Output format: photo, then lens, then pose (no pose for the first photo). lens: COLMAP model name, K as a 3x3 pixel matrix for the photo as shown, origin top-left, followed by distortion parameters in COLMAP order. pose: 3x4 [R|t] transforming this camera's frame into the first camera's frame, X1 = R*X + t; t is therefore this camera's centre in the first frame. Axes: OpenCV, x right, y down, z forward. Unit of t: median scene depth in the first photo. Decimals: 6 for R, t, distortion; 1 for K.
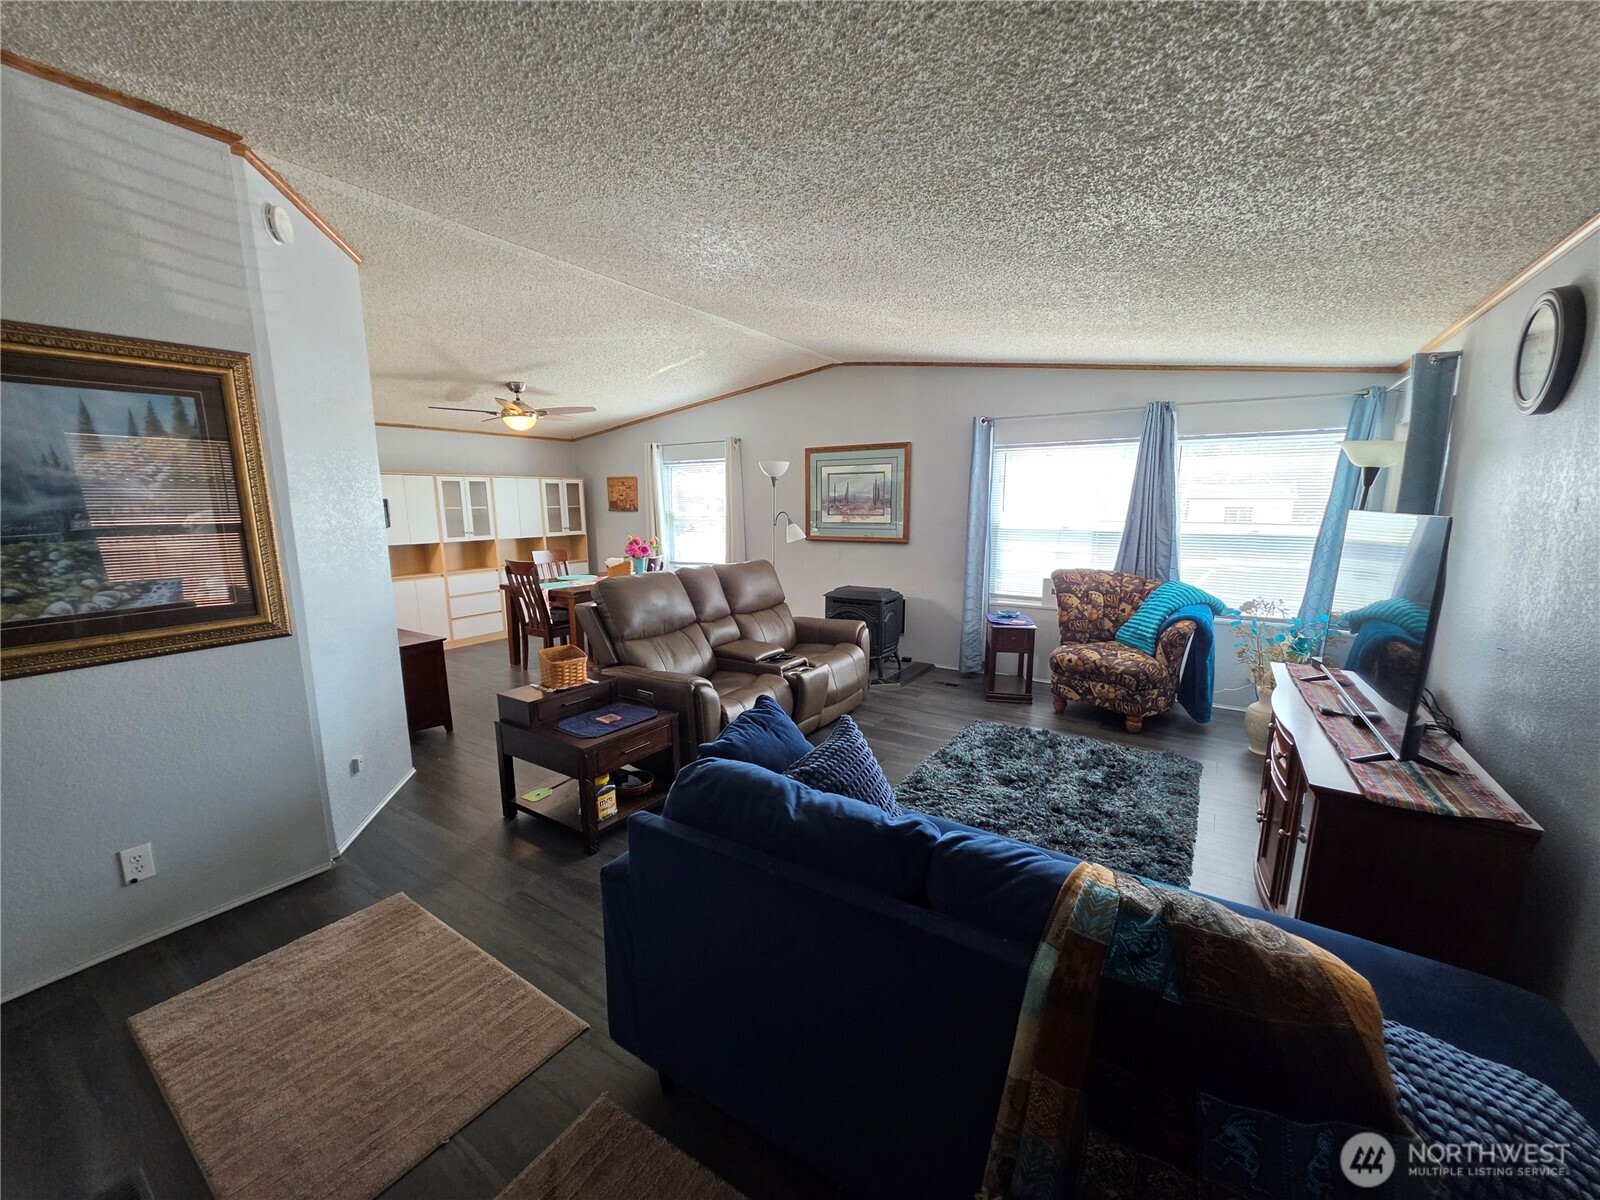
lens RADIAL K [[641.2, 0, 793.0], [0, 641.2, 616.0], [0, 0, 1]] dist [-0.002625, 0.001171]
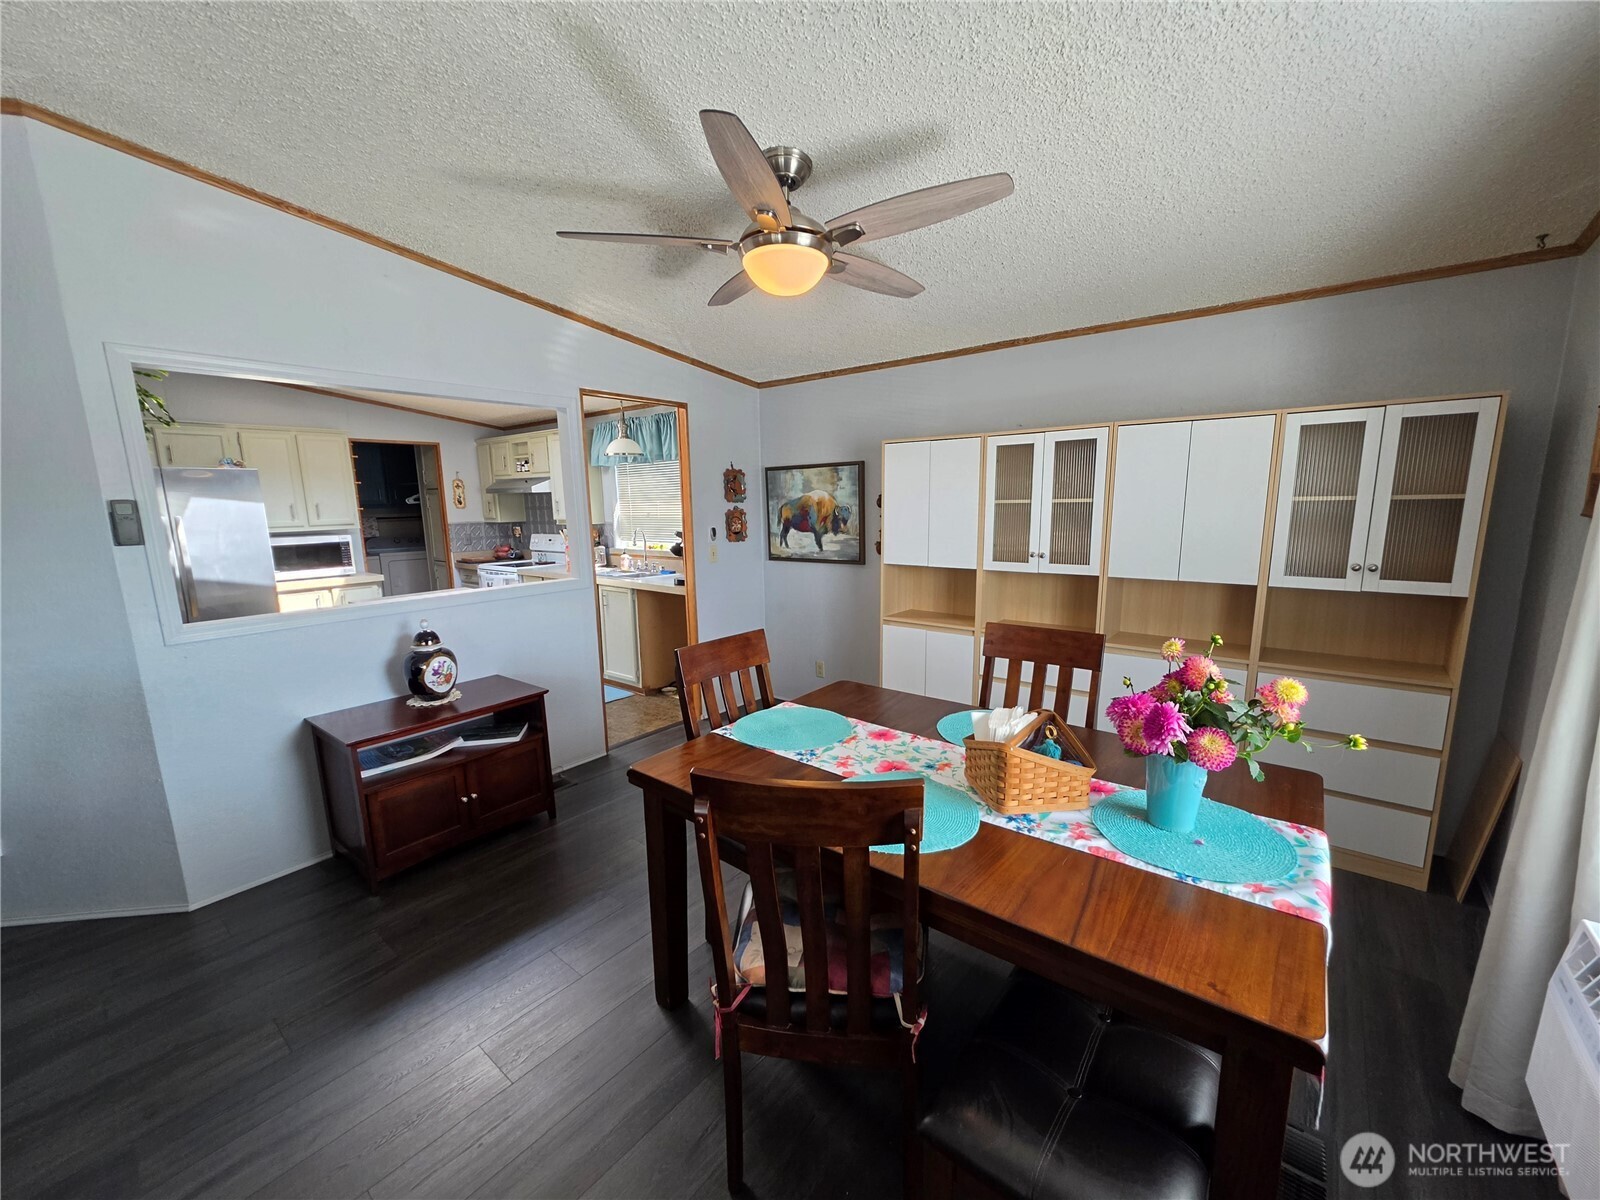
lens RADIAL K [[641.2, 0, 793.0], [0, 641.2, 605.9], [0, 0, 1]] dist [-0.002625, 0.001171]
pose [[-0.091141, 0.182222, -0.979024, -0.050512], [-0.153034, 0.968875, 0.194580, -0.256156], [0.984009, 0.167559, -0.060418, 1.403535]]
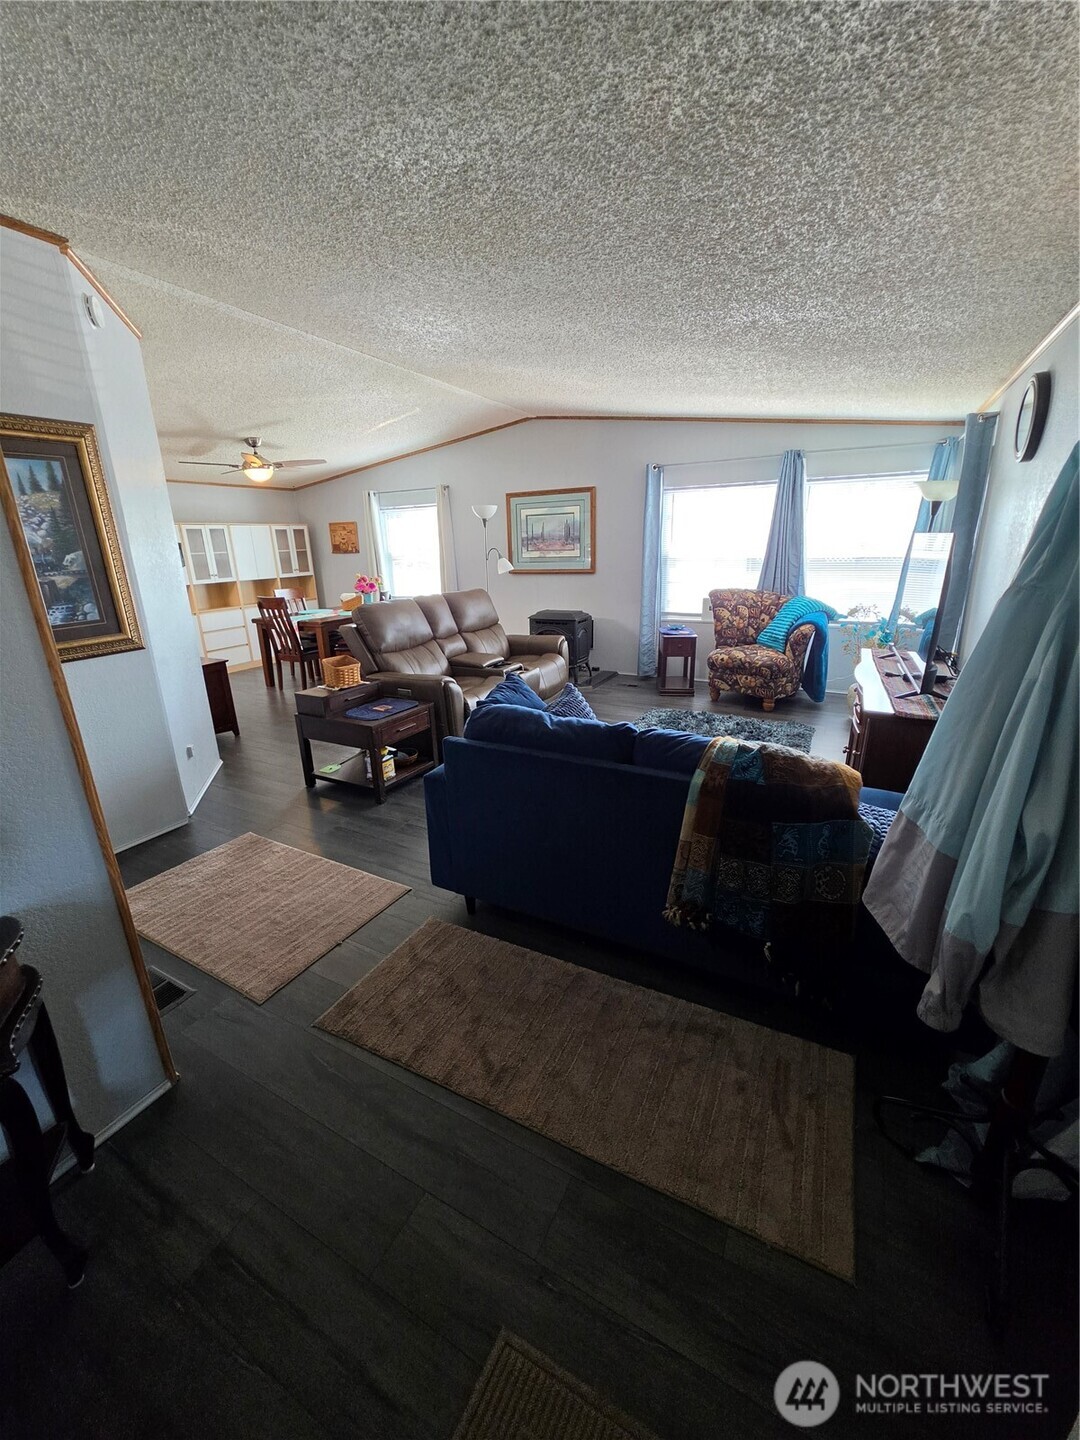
lens RADIAL K [[577.1, 0, 527.4], [0, 577.1, 722.8], [0, 0, 1]] dist [-0.002625, 0.001171]
pose [[0.996402, -0.045823, 0.071299, -0.054238], [0.036679, 0.991523, 0.124649, 0.037728], [-0.076406, -0.121585, 0.989636, -0.151675]]
